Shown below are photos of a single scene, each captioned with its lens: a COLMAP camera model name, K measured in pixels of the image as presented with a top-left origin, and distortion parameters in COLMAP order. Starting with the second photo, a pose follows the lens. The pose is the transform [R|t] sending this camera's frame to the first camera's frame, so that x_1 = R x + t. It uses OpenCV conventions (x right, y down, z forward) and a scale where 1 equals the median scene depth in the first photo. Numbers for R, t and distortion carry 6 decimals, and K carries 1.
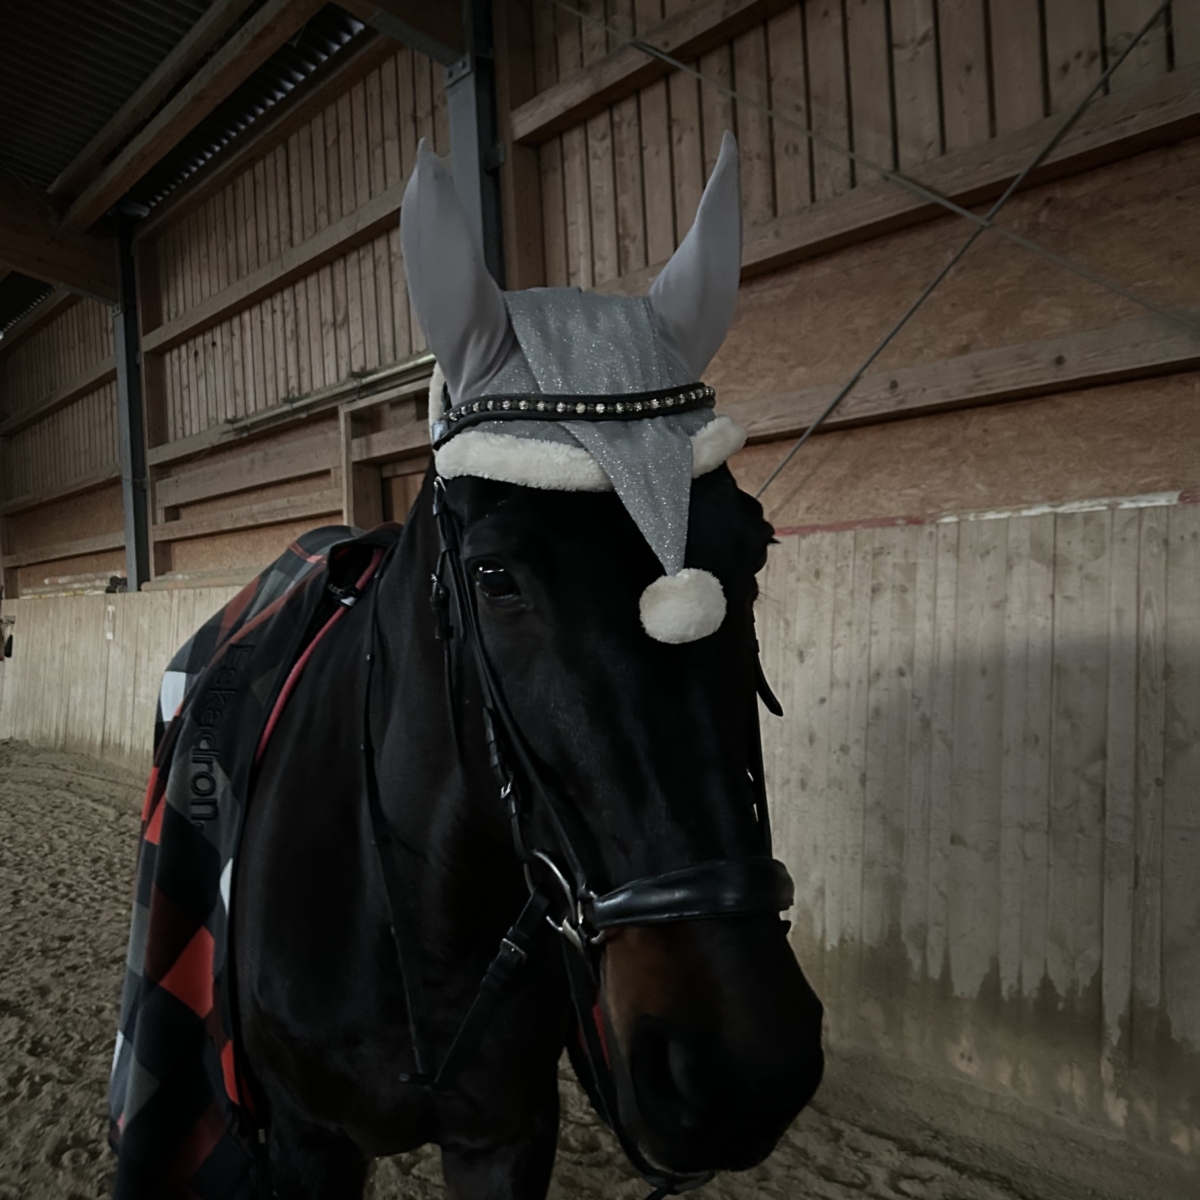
lens RADIAL K [[1223.7, 0, 592.3], [0, 1223.7, 568.2], [0, 0, 1]] dist [0.022214, 0.000000]
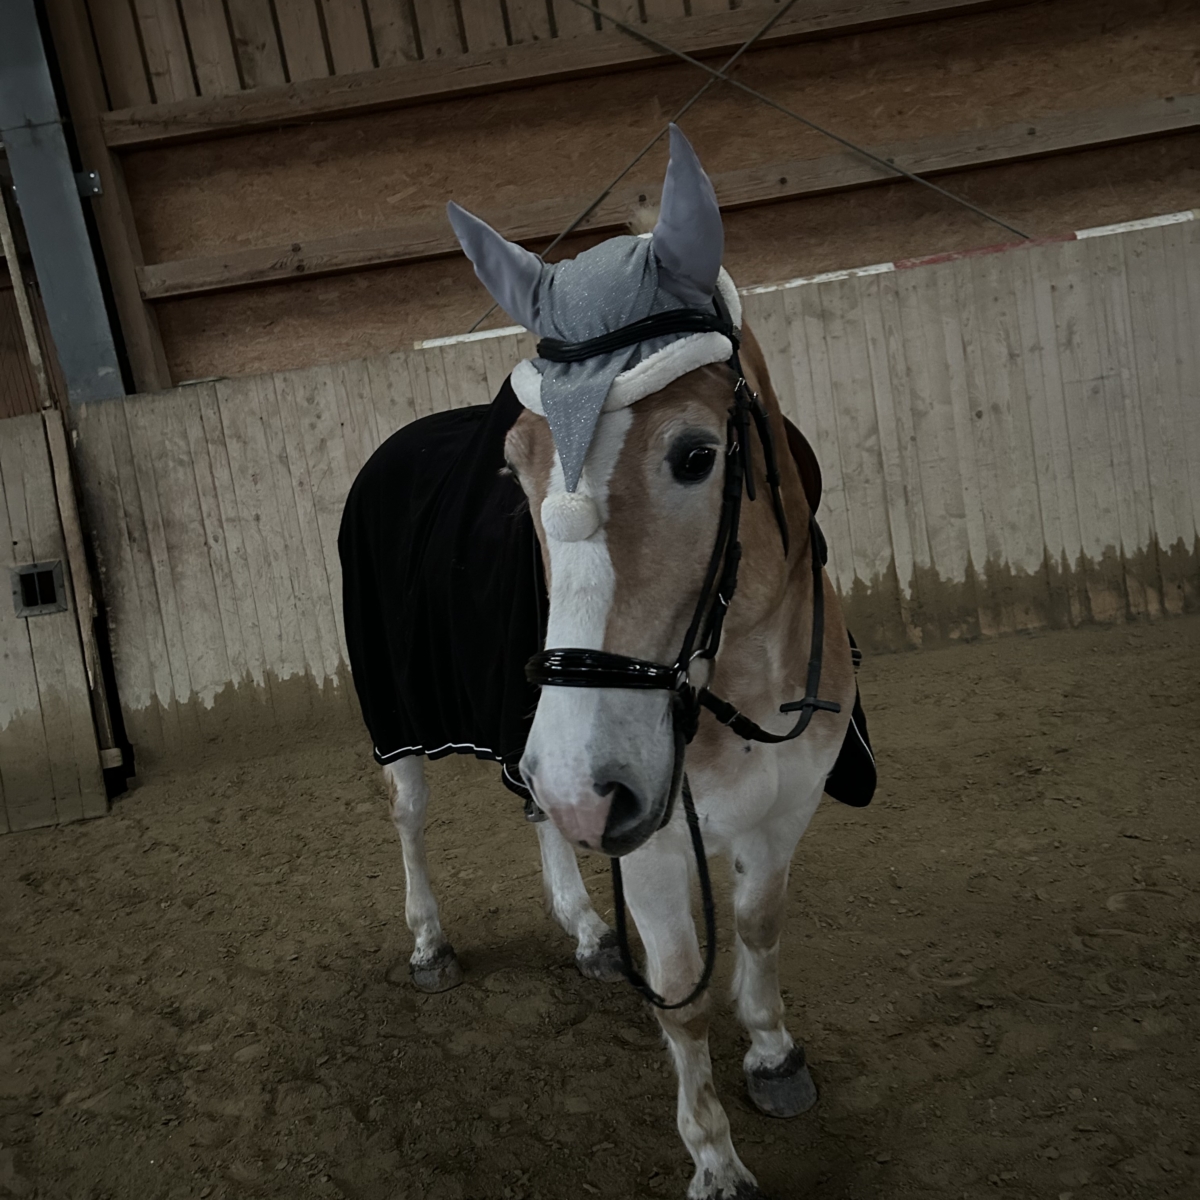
lens RADIAL K [[1223.7, 0, 602.2], [0, 1223.7, 601.9], [0, 0, 1]] dist [0.022214, 0.000000]
pose [[0.584709, -0.194372, 0.787613, -1.062062], [0.122970, 0.980889, 0.150780, 0.081718], [-0.801869, 0.008690, 0.597437, 0.315917]]
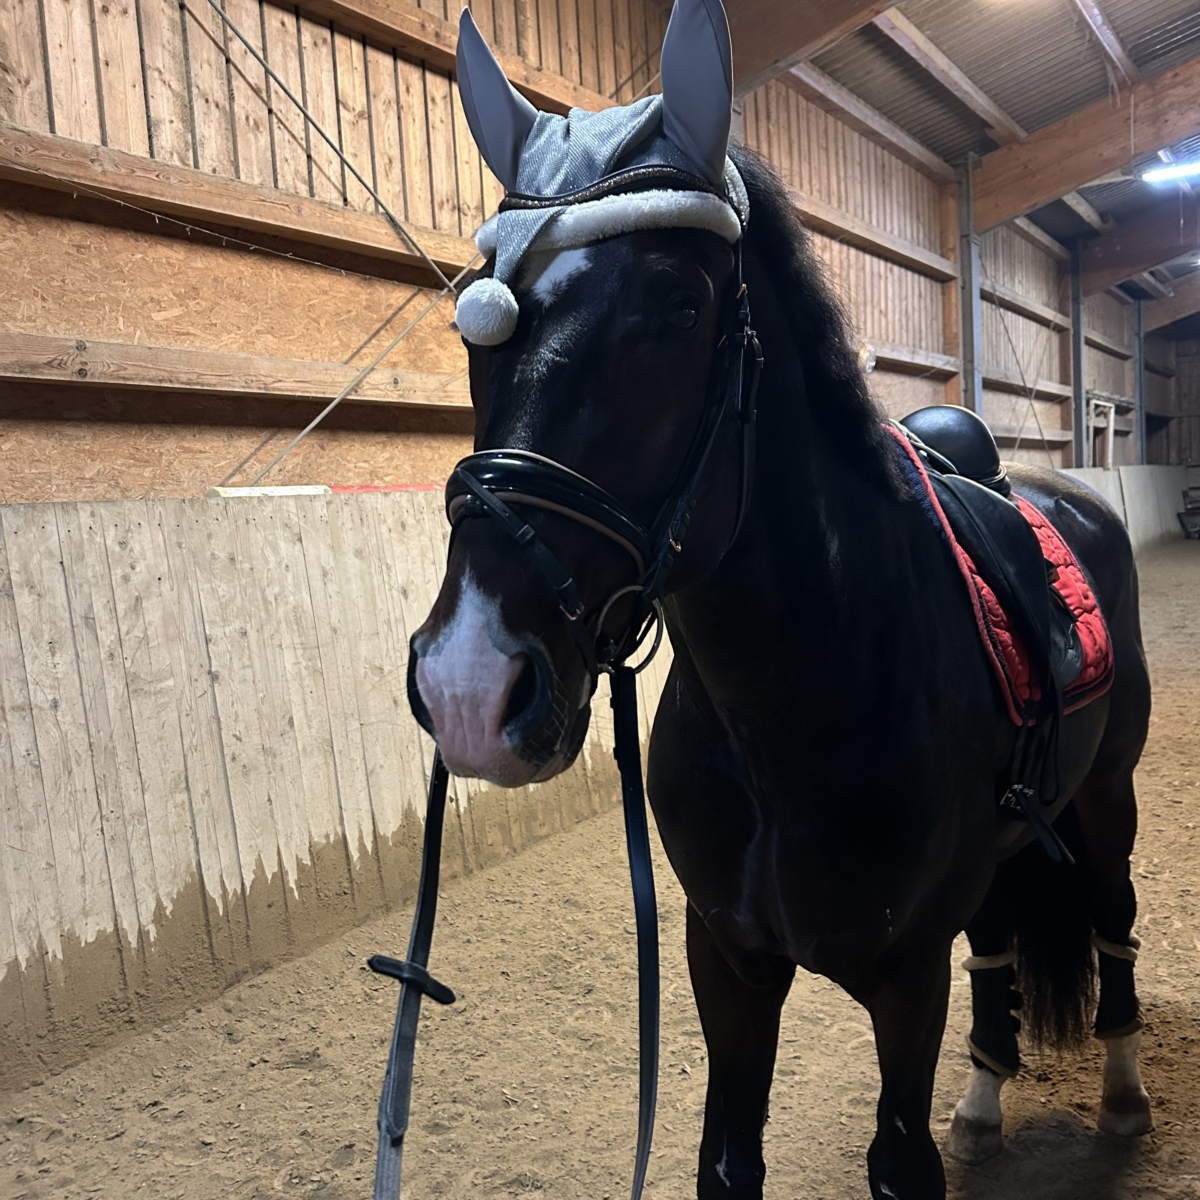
lens RADIAL K [[1223.7, 0, 601.4], [0, 1223.7, 599.2], [0, 0, 1]] dist [0.022214, 0.000000]
pose [[-0.364736, 0.001981, 0.931109, -1.241823], [0.073862, 0.996908, 0.026812, 0.073234], [-0.928177, 0.078552, -0.363755, 1.545901]]
